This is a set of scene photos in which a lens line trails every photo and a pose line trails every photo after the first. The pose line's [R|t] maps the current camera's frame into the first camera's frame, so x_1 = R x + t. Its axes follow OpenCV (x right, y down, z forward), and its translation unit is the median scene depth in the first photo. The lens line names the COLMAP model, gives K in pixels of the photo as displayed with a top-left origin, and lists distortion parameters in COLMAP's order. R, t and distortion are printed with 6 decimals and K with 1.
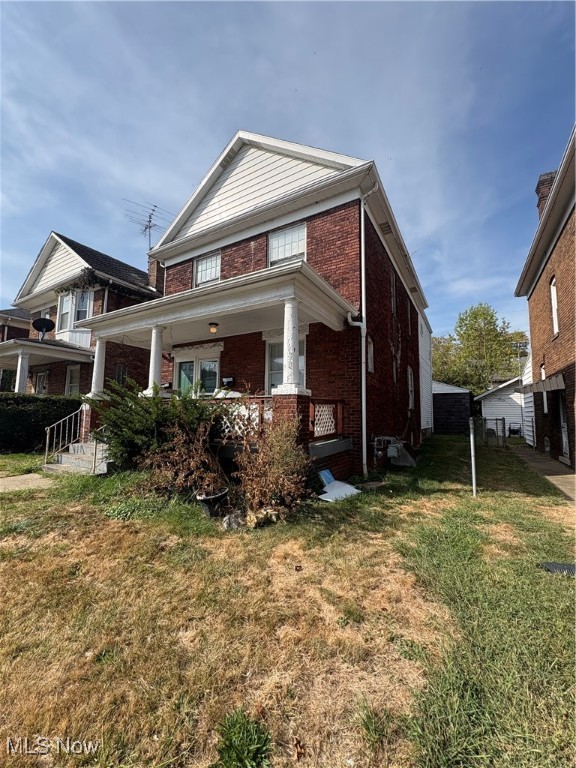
lens RADIAL K [[305.2, 0, 292.1], [0, 305.2, 382.2], [0, 0, 1]] dist [-0.002321, 0.000672]
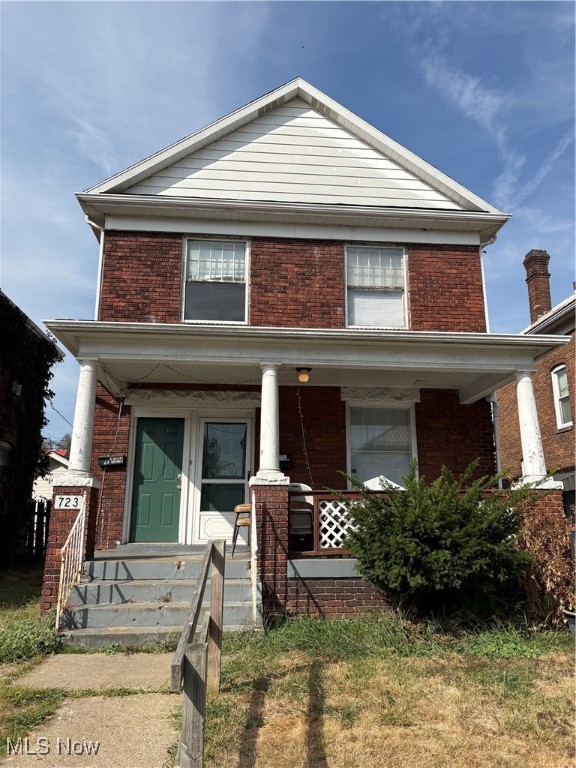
lens RADIAL K [[582.1, 0, 292.0], [0, 582.1, 377.2], [0, 0, 1]] dist [0.036101, -0.033976]
pose [[0.813788, 0.126511, 0.567224, -0.819650], [-0.047767, 0.987277, -0.151666, 0.006330], [-0.579195, 0.096329, 0.809477, 0.043556]]
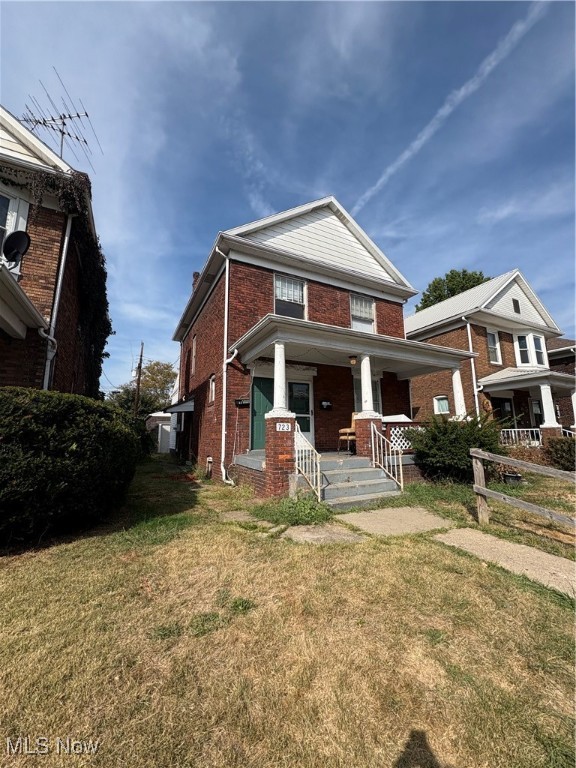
lens RADIAL K [[305.2, 0, 285.7], [0, 305.2, 378.9], [0, 0, 1]] dist [-0.002321, 0.000672]
pose [[0.529820, 0.133405, 0.837552, -1.176348], [-0.070168, 0.991061, -0.113468, 0.037769], [-0.845202, 0.001348, 0.534445, 0.510209]]
